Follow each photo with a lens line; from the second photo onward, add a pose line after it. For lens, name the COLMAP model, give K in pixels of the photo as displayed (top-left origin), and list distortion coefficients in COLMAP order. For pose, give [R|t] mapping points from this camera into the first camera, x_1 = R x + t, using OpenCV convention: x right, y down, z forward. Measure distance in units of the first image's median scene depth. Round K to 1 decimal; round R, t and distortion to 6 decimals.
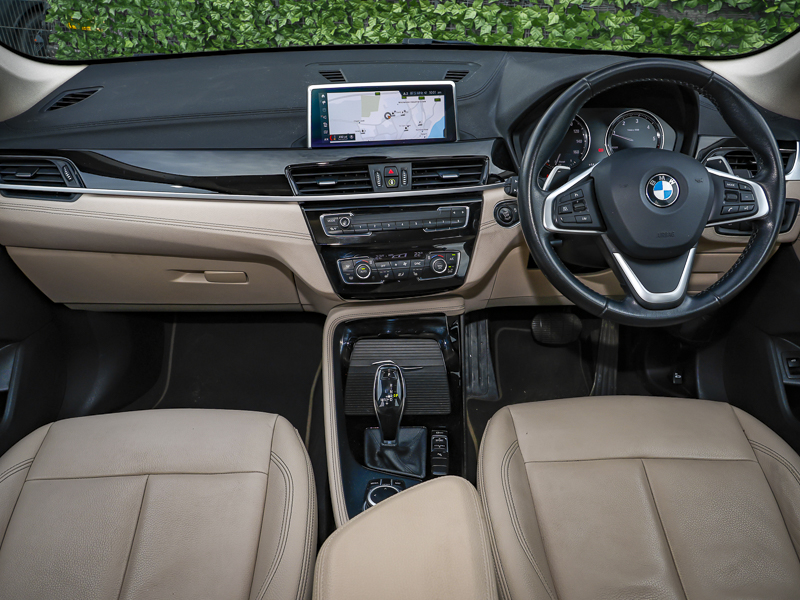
lens RADIAL K [[673.5, 0, 392.7], [0, 673.5, 287.4], [0, 0, 1]] dist [0.019701, -0.011036]
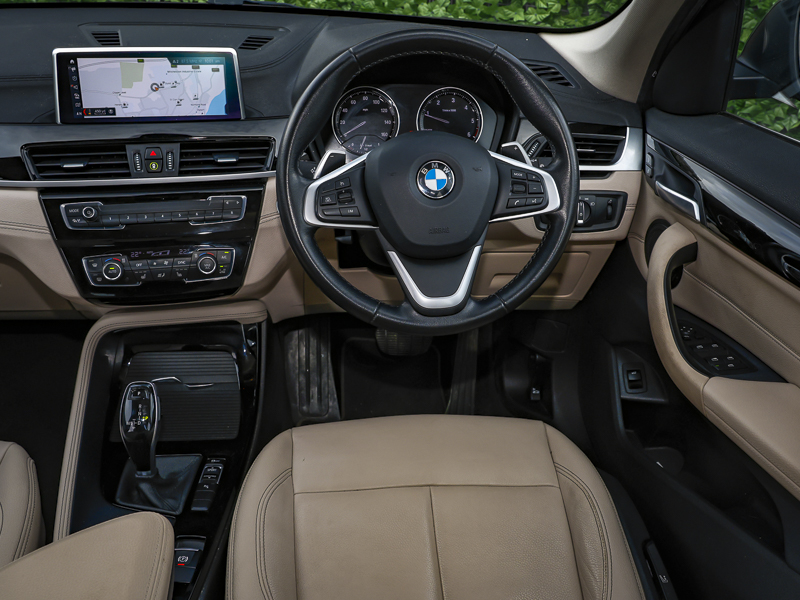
lens RADIAL K [[784.2, 0, 400.2], [0, 784.2, 299.0], [0, 0, 1]] dist [0.018196, -0.005094]
pose [[0.996740, -0.000213, 0.080675, 0.223080], [-0.000557, 0.999955, 0.009513, 0.000971], [-0.080674, -0.009526, 0.996695, -0.008002]]
